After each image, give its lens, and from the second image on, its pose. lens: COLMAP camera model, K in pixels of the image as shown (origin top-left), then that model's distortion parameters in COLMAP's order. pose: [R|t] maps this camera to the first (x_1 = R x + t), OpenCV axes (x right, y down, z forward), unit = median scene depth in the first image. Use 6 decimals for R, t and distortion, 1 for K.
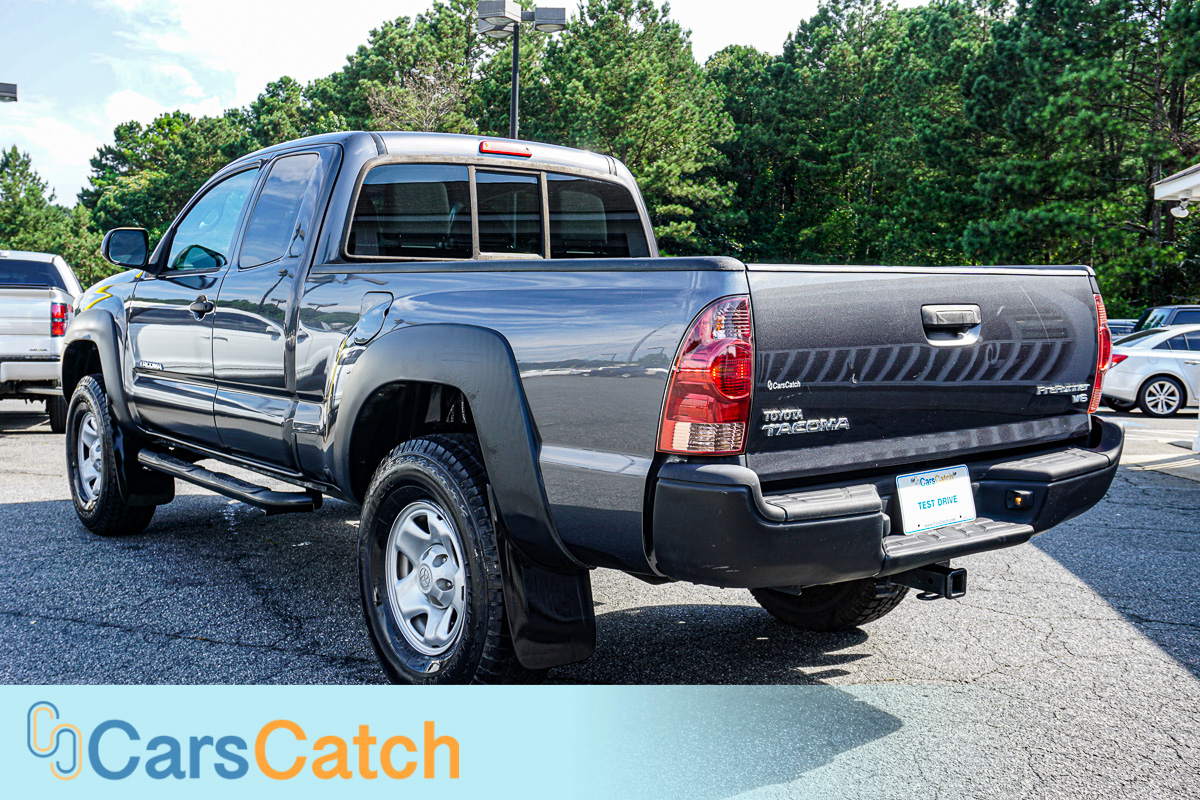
lens RADIAL K [[1187.9, 0, 596.2], [0, 1187.9, 398.0], [0, 0, 1]] dist [-0.023472, 0.000000]
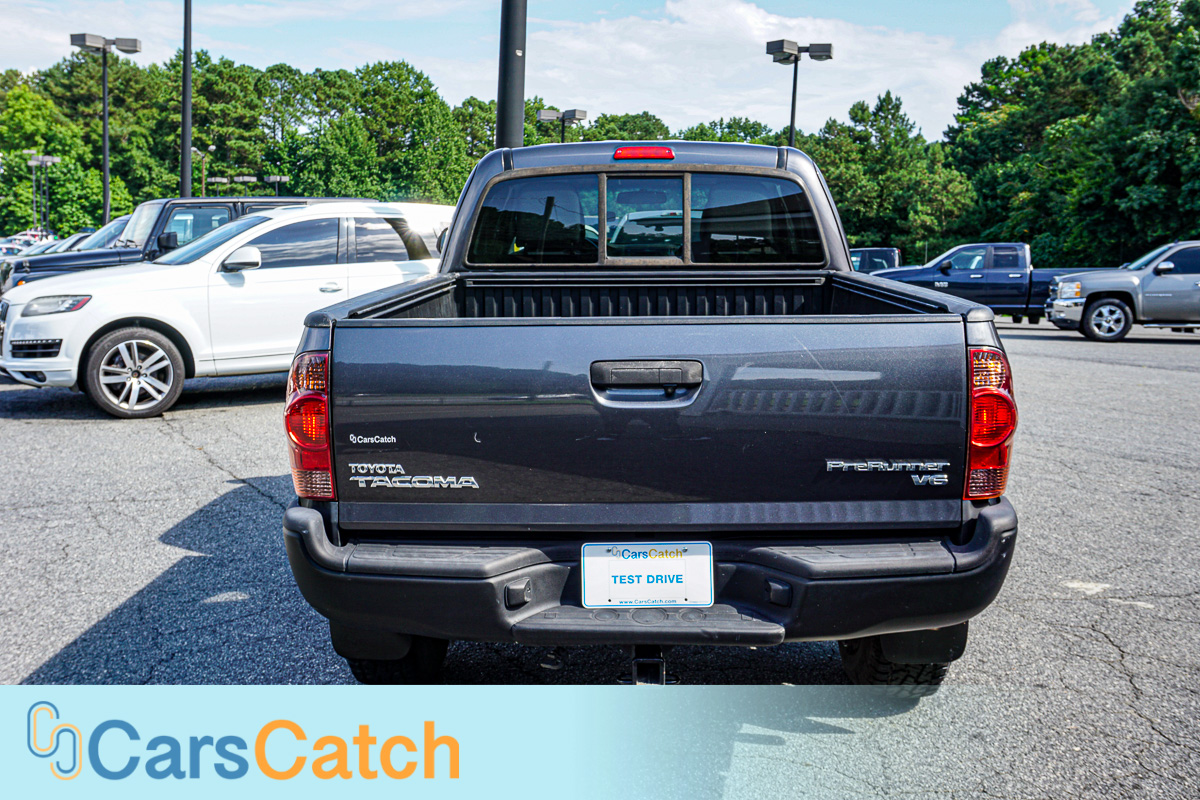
lens RADIAL K [[1140.7, 0, 600.6], [0, 1140.7, 406.3], [0, 0, 1]] dist [-0.001138, 0.000000]
pose [[0.760940, 0.089995, -0.642551, 0.207551], [-0.044172, 0.995222, 0.087080, -0.029672], [0.647317, -0.037880, 0.761279, 0.085375]]
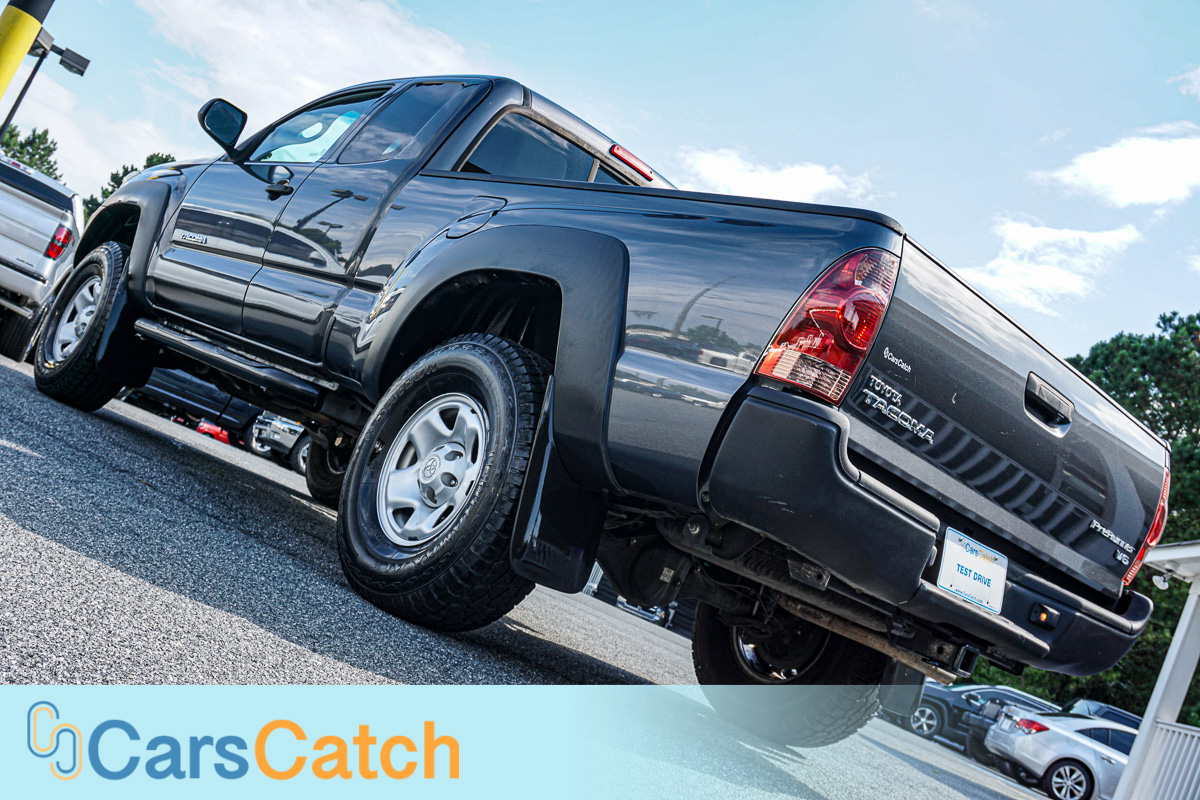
lens RADIAL K [[1228.4, 0, 594.5], [0, 1228.4, 397.8], [0, 0, 1]] dist [-0.021025, 0.000000]
pose [[0.923971, 0.382233, 0.013287, -0.016684], [-0.373622, 0.909493, -0.182289, 0.065596], [-0.081761, 0.163465, 0.983155, 0.006421]]
